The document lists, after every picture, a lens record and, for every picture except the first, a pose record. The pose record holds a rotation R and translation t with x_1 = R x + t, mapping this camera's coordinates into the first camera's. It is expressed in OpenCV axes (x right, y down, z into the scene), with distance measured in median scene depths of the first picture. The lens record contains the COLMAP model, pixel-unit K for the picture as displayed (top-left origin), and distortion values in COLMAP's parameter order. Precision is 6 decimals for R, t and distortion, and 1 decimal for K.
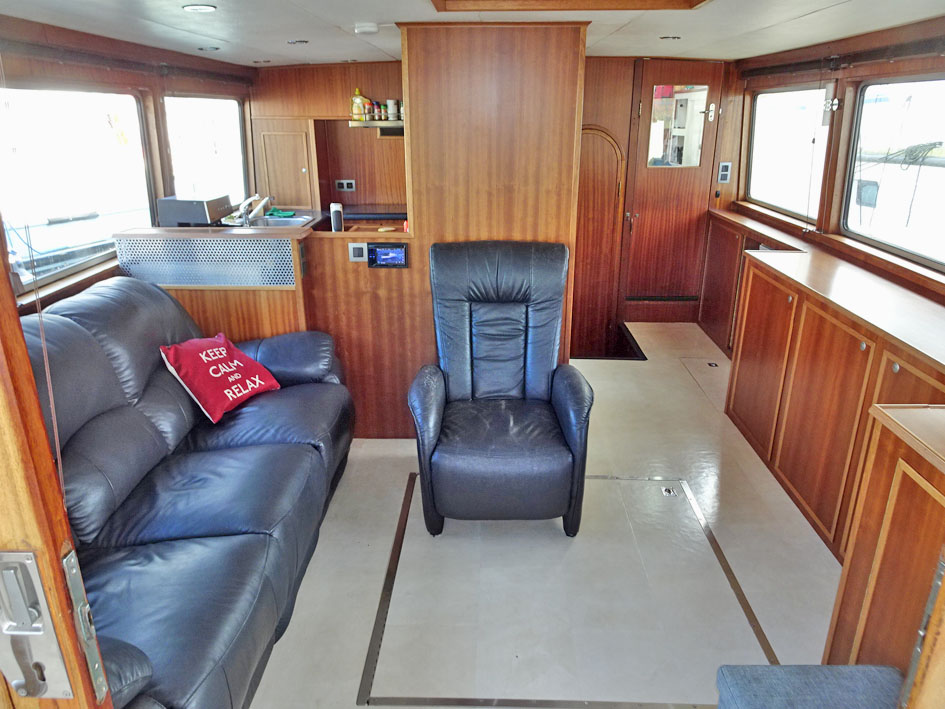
lens RADIAL K [[667.5, 0, 473.0], [0, 667.5, 356.3], [0, 0, 1]] dist [-0.000119, 0.003748]
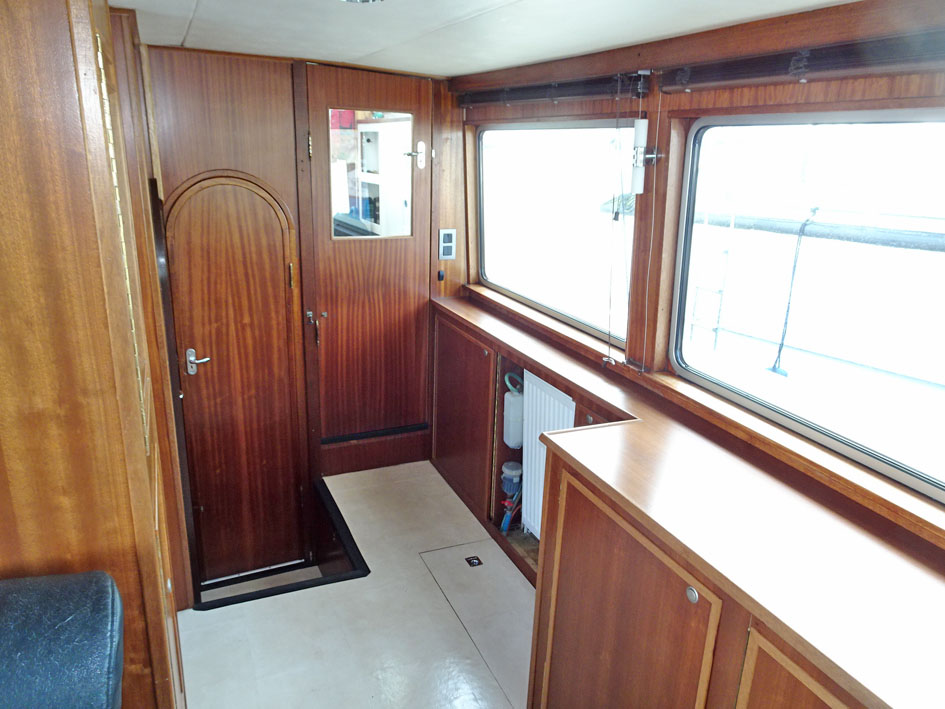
lens RADIAL K [[667.5, 0, 473.0], [0, 667.5, 356.3], [0, 0, 1]] dist [-0.000119, 0.003748]
pose [[0.897587, -0.097491, 0.429922, 0.104105], [0.113423, 0.993480, -0.011518, -0.156935], [-0.425996, 0.059102, 0.902793, 0.402484]]
